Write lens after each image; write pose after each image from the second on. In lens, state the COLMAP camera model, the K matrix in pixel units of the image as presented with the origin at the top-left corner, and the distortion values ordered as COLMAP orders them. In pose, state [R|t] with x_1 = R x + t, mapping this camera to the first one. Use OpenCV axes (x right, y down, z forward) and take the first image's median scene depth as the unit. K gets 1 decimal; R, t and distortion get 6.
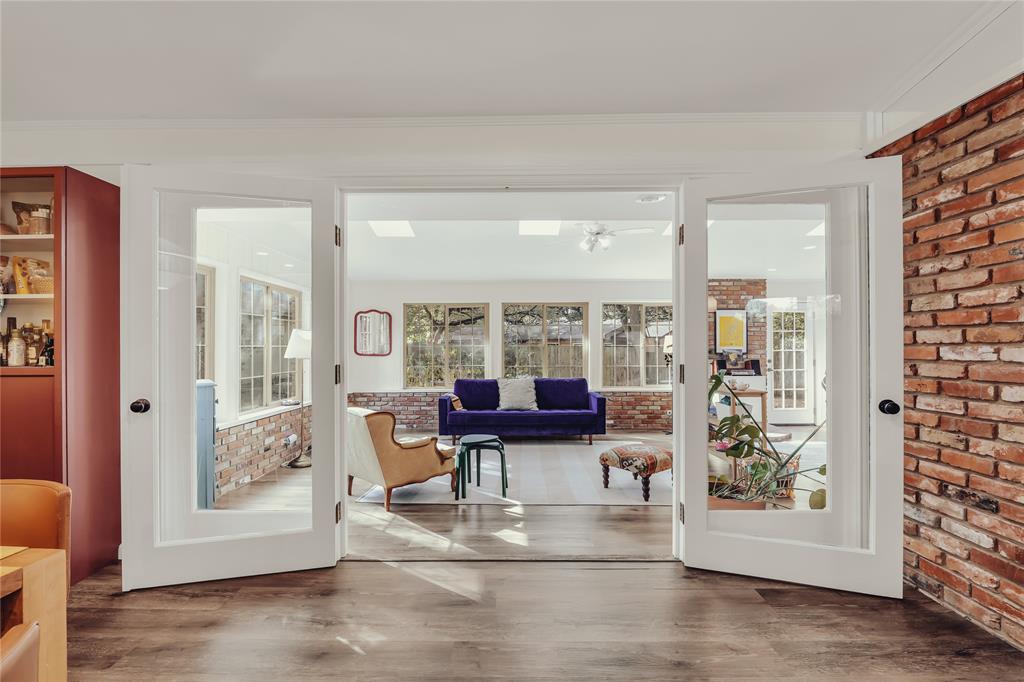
lens RADIAL K [[431.2, 0, 508.5], [0, 431.2, 347.2], [0, 0, 1]] dist [-0.015868, -0.000477]
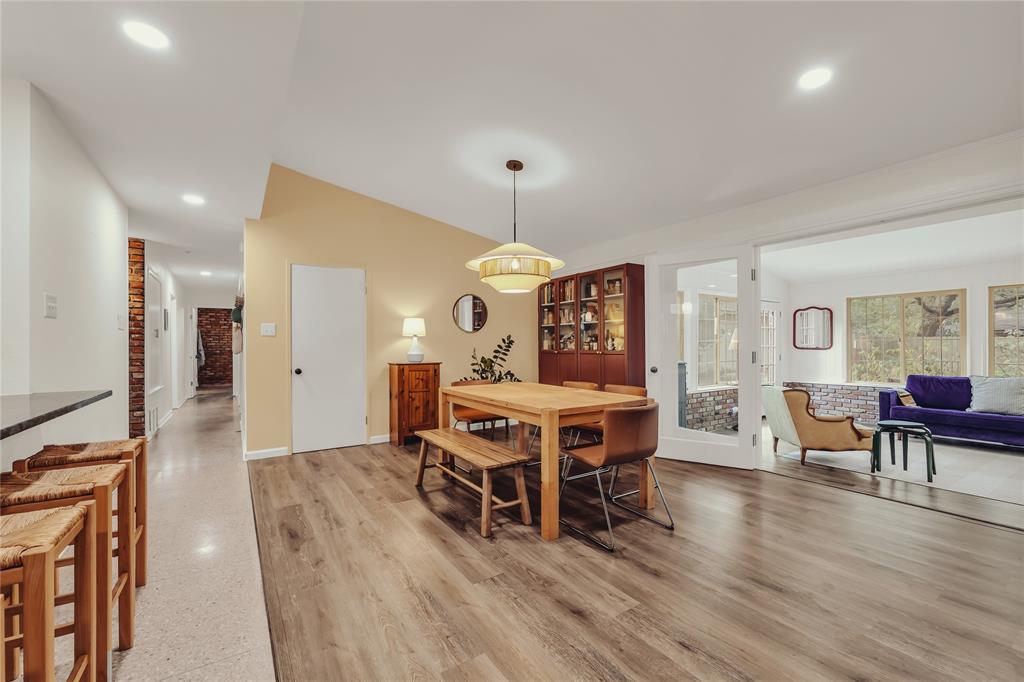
lens RADIAL K [[431.2, 0, 508.1], [0, 431.2, 344.0], [0, 0, 1]] dist [-0.015868, -0.000477]
pose [[0.560918, -0.001111, -0.827871, 0.232992], [0.004653, 0.999988, 0.001811, 0.002135], [0.827858, -0.004868, 0.560916, -0.377667]]
